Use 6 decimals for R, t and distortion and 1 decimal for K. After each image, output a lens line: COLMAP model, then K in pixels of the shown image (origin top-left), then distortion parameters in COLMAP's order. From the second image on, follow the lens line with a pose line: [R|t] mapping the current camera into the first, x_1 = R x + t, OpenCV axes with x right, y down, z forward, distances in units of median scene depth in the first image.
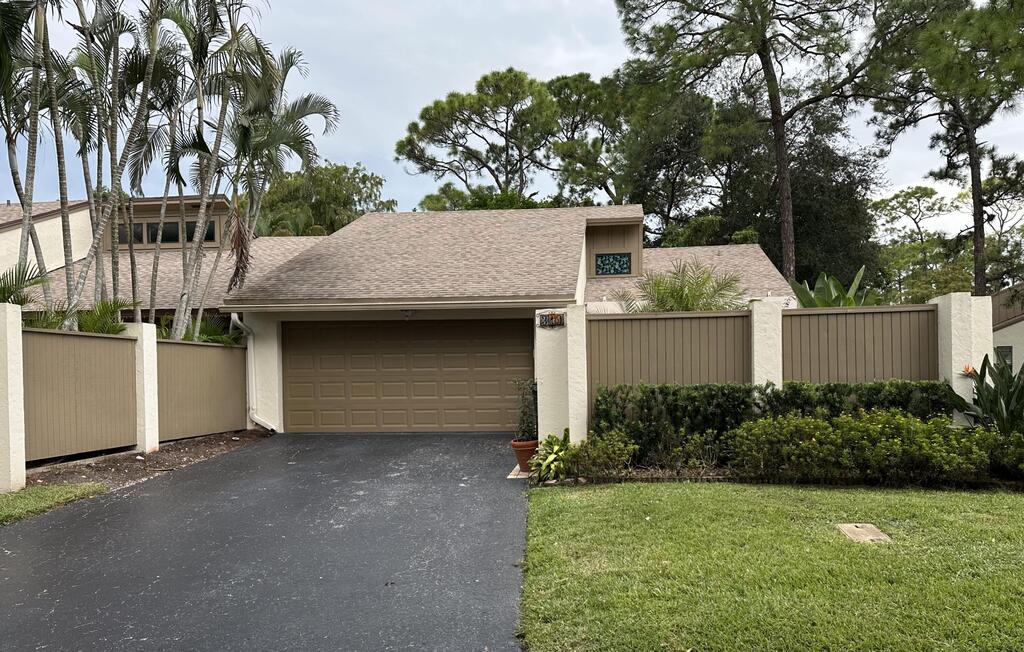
lens RADIAL K [[748.9, 0, 512.0], [0, 748.9, 326.0], [0, 0, 1]] dist [0.002907, -0.001571]
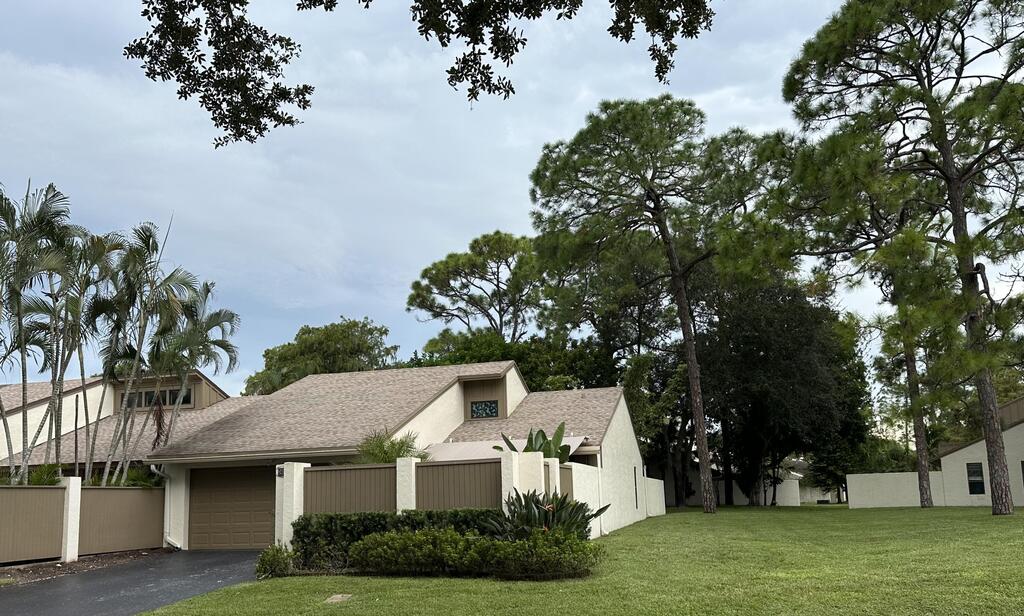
lens RADIAL K [[716.8, 0, 512.0], [0, 716.8, 308.0], [0, 0, 1]] dist [0.003823, -0.042024]
pose [[0.993694, -0.052910, -0.098853, 0.460806], [0.033616, 0.981685, -0.187524, -0.031229], [0.106964, 0.183019, 0.977273, -0.331022]]
